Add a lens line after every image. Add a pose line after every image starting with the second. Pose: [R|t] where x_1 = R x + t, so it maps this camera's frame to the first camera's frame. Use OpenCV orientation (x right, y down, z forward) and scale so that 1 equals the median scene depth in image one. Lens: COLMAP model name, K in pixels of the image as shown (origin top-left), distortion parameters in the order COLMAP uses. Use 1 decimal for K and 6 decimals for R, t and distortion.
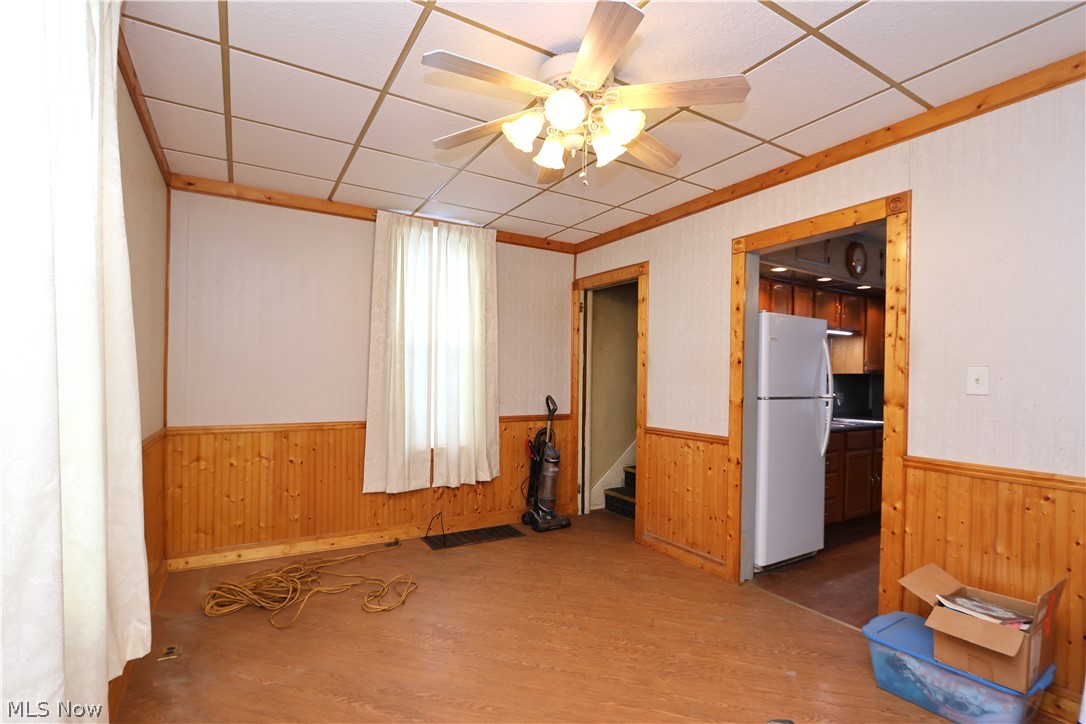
lens RADIAL K [[504.9, 0, 540.1], [0, 504.9, 379.0], [0, 0, 1]] dist [-0.022629, 0.001868]
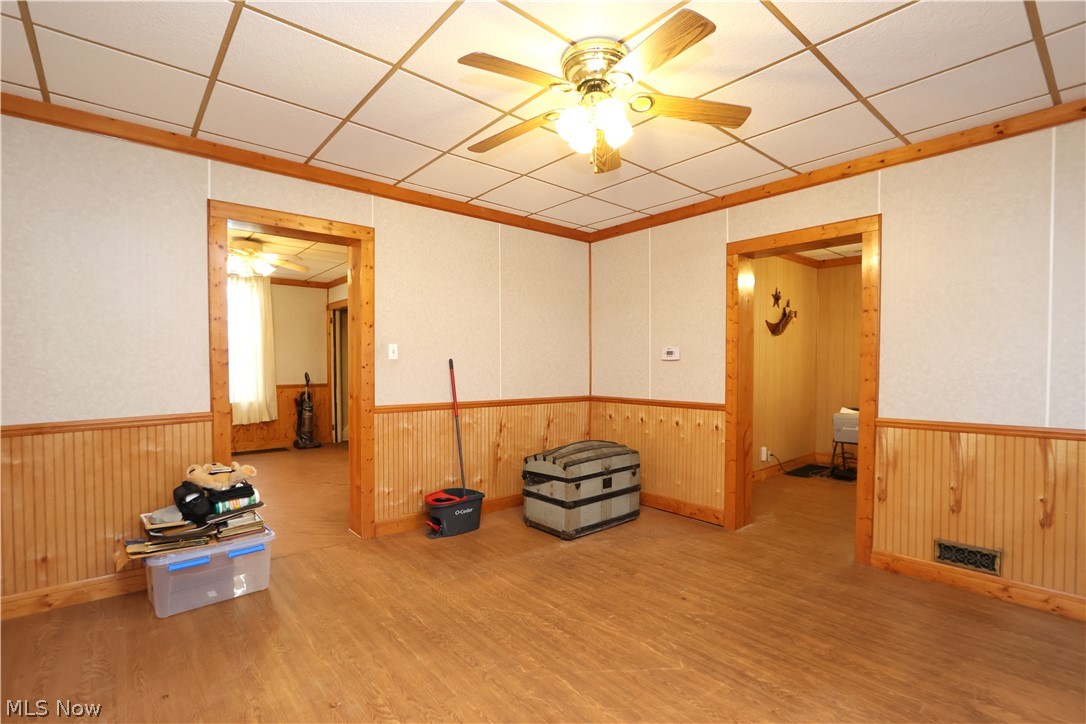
lens RADIAL K [[504.9, 0, 535.9], [0, 504.9, 378.9], [0, 0, 1]] dist [-0.022629, 0.001868]
pose [[0.986769, -0.021906, 0.160644, 0.701125], [0.016843, 0.999320, 0.032815, 0.014690], [-0.161253, -0.029675, 0.986467, -1.135632]]
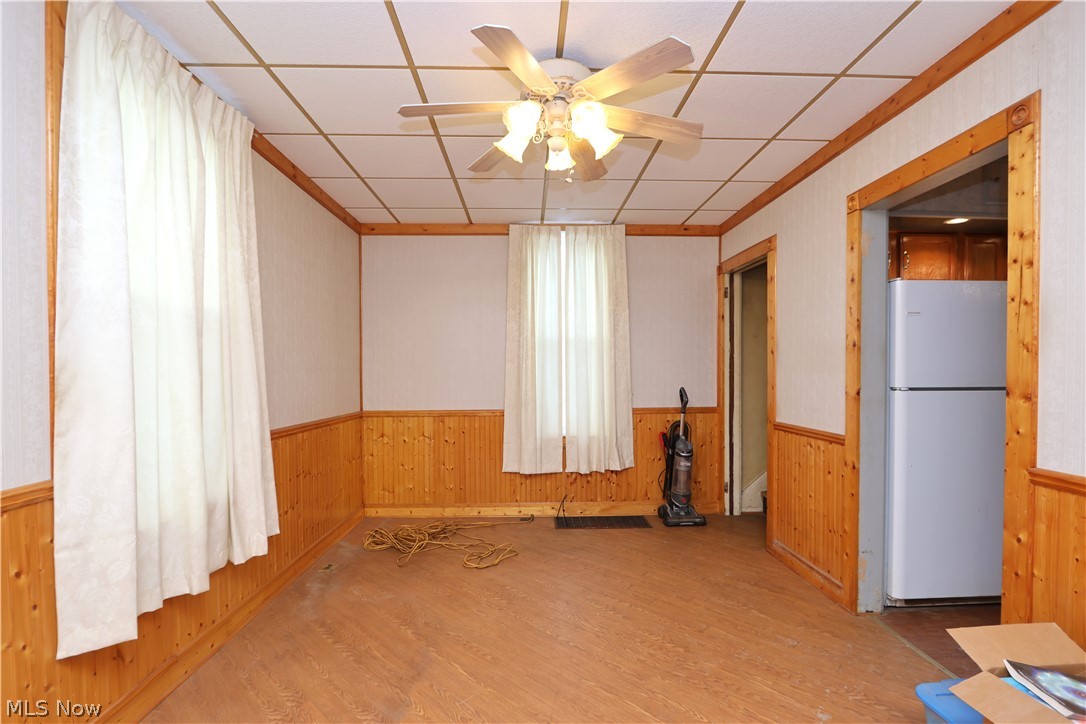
lens RADIAL K [[504.9, 0, 541.0], [0, 504.9, 379.4], [0, 0, 1]] dist [-0.022629, 0.001868]
pose [[0.873931, -0.010556, -0.485935, 0.336246], [0.015879, 0.999851, 0.006838, 0.008580], [0.485790, -0.013692, 0.873968, 0.034344]]
